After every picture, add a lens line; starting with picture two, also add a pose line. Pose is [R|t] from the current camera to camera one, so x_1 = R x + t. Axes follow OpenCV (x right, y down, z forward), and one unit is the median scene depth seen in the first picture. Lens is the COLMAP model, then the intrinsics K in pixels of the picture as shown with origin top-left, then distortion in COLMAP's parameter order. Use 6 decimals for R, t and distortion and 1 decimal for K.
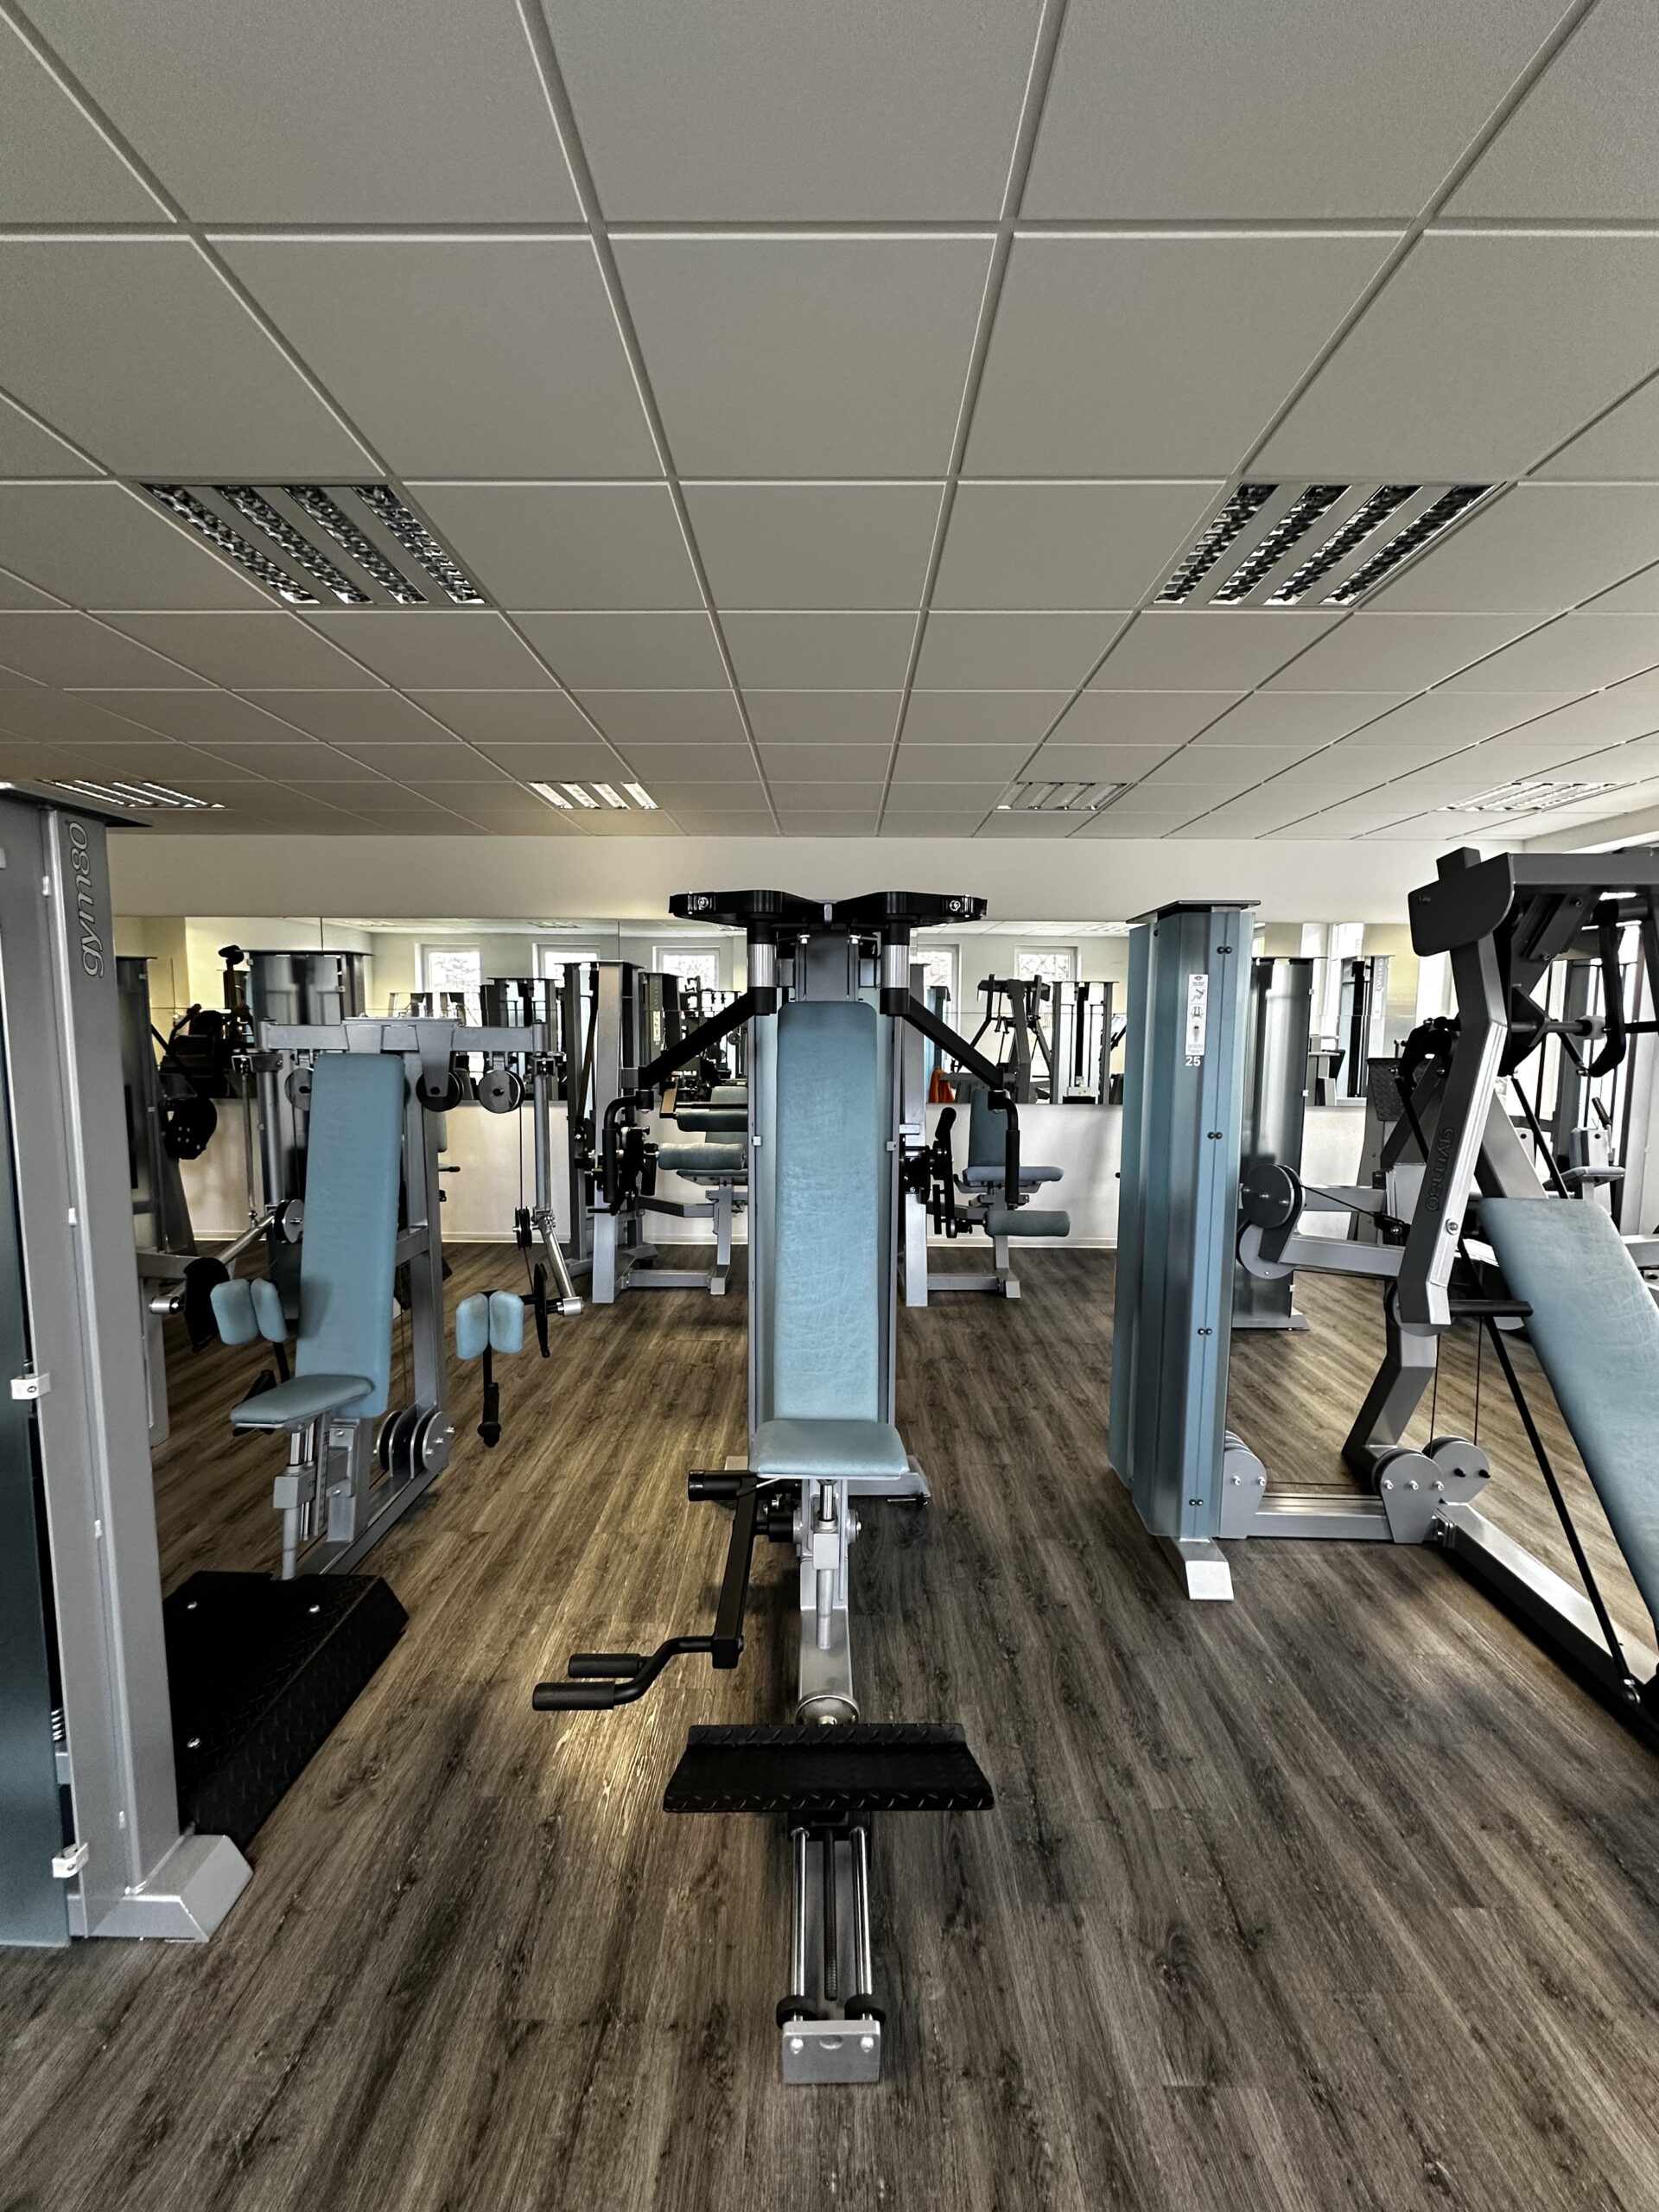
lens RADIAL K [[883.6, 0, 823.1], [0, 883.6, 1102.5], [0, 0, 1]] dist [-0.003886, 0.001502]
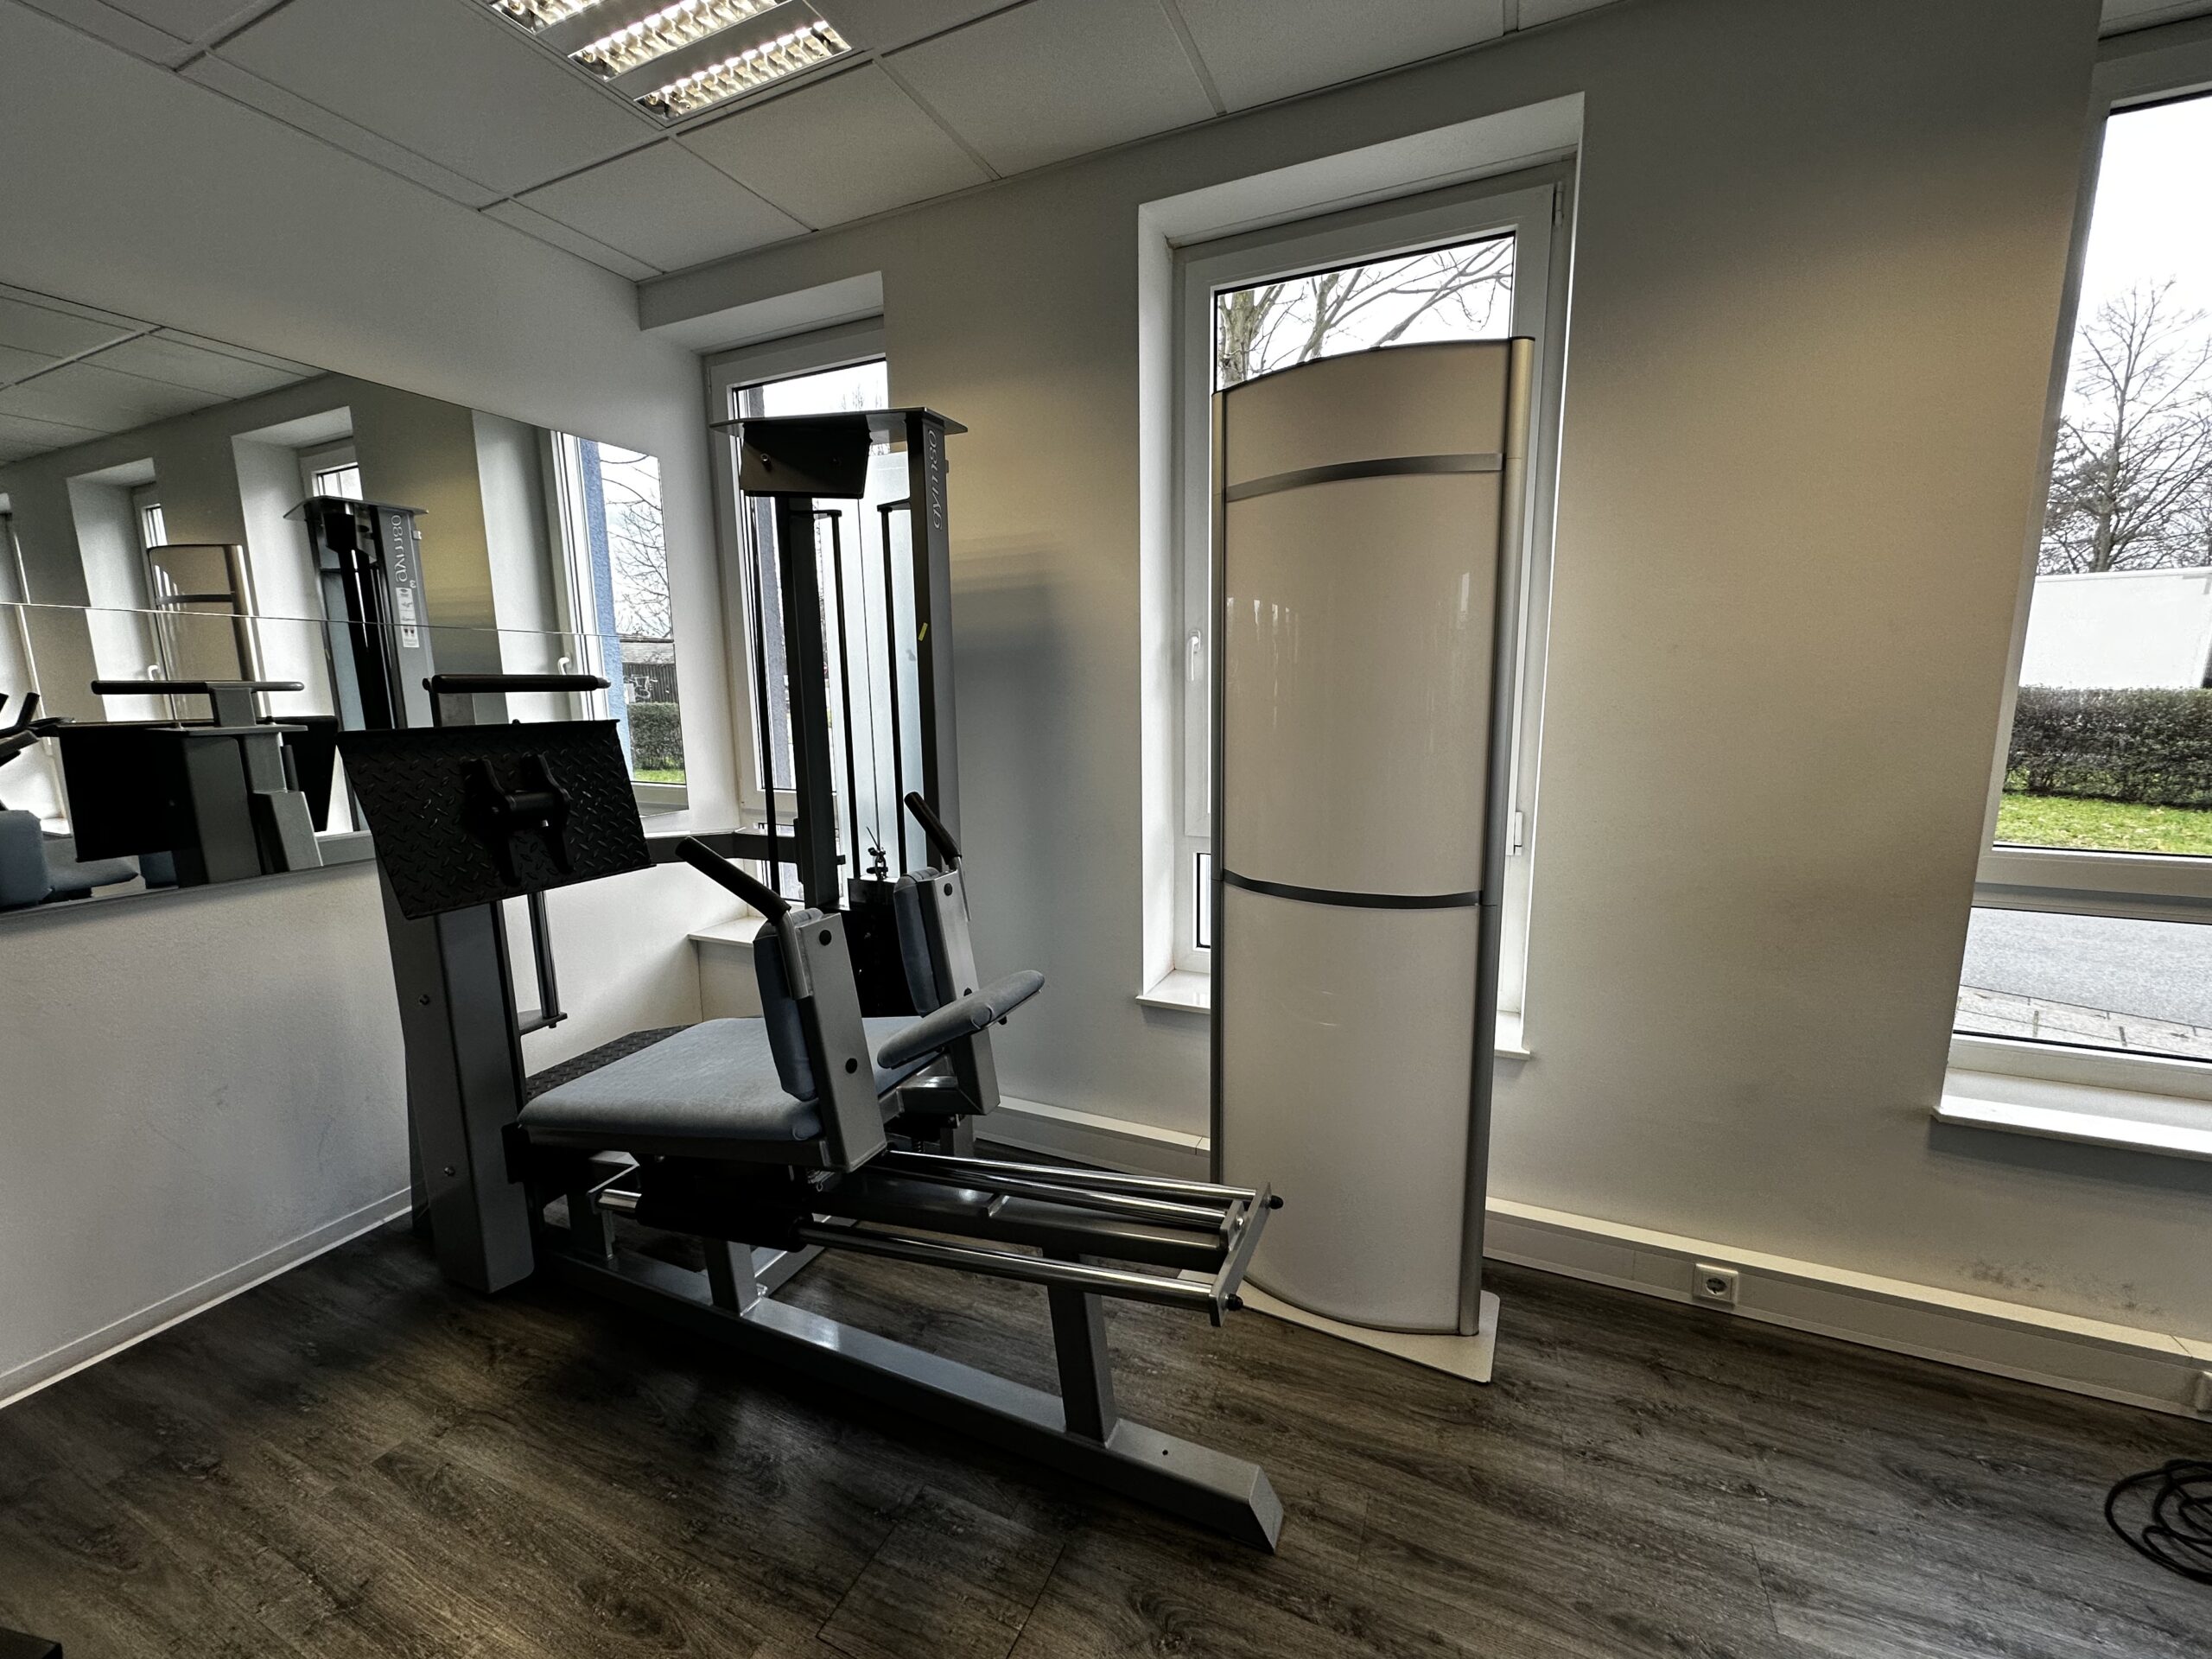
lens RADIAL K [[883.6, 0, 1100.3], [0, 883.6, 834.0], [0, 0, 1]] dist [-0.003886, 0.001502]
pose [[0.408535, -0.158708, 0.898839, 0.372103], [0.106793, 0.986315, 0.125614, -0.020481], [-0.906473, 0.044672, 0.419893, 0.524006]]
